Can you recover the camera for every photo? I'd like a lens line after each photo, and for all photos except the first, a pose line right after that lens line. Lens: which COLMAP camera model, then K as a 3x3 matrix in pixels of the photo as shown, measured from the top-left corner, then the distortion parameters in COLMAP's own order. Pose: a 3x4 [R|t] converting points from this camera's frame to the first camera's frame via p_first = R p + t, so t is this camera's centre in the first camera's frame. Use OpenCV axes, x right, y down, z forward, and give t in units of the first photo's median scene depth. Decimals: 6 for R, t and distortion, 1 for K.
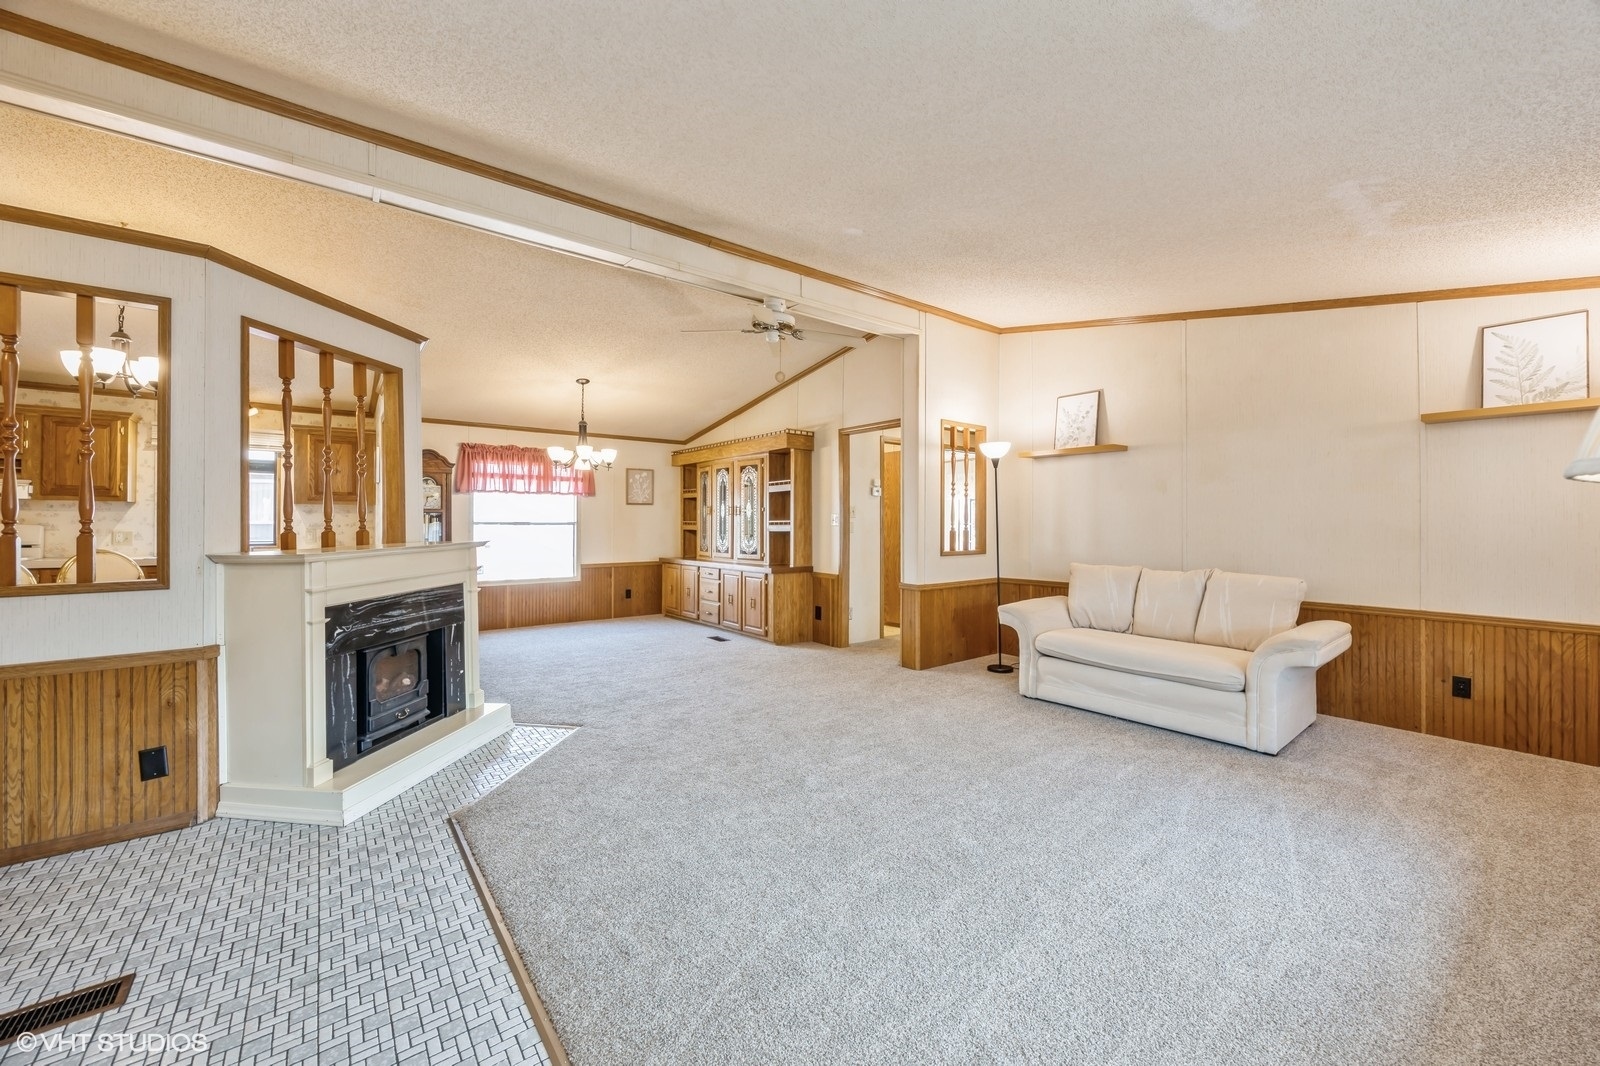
lens RADIAL K [[618.6, 0, 807.1], [0, 618.6, 521.9], [0, 0, 1]] dist [0.000393, -0.000289]
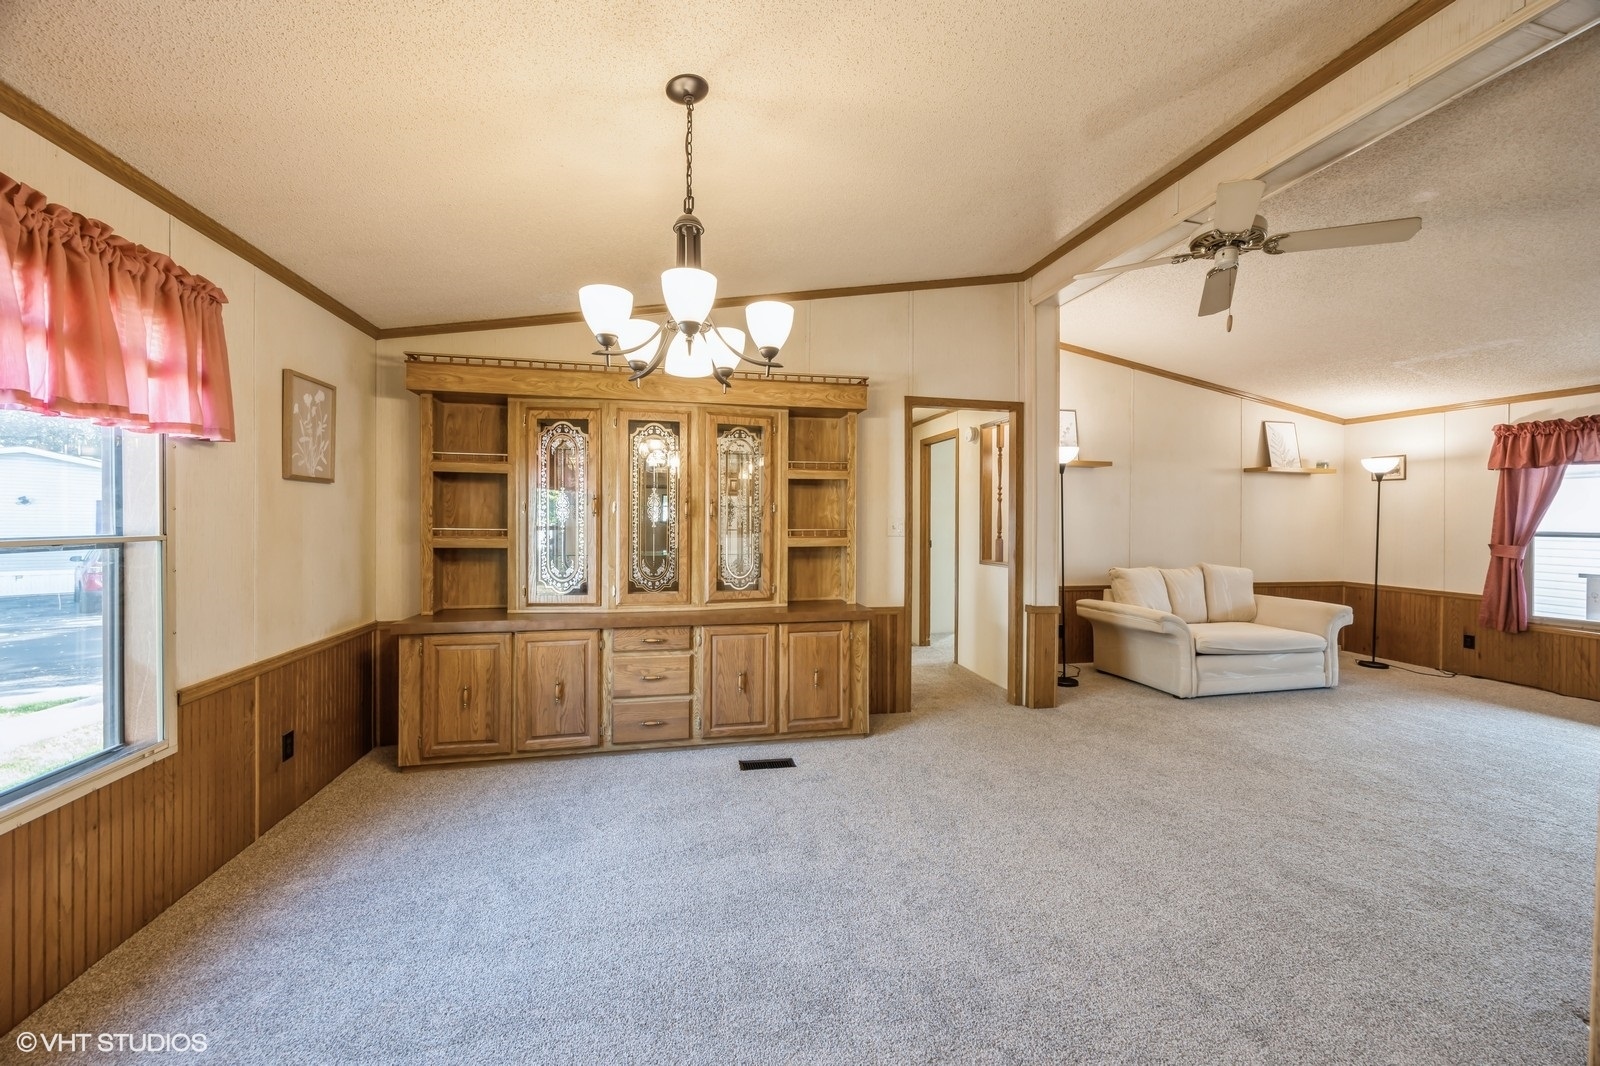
lens RADIAL K [[618.6, 0, 810.1], [0, 618.6, 531.0], [0, 0, 1]] dist [0.000393, -0.000289]
pose [[0.428751, -0.009097, 0.903377, -0.557597], [-0.004671, 0.999914, 0.012286, -0.007106], [-0.903411, -0.009487, 0.428671, 0.720868]]
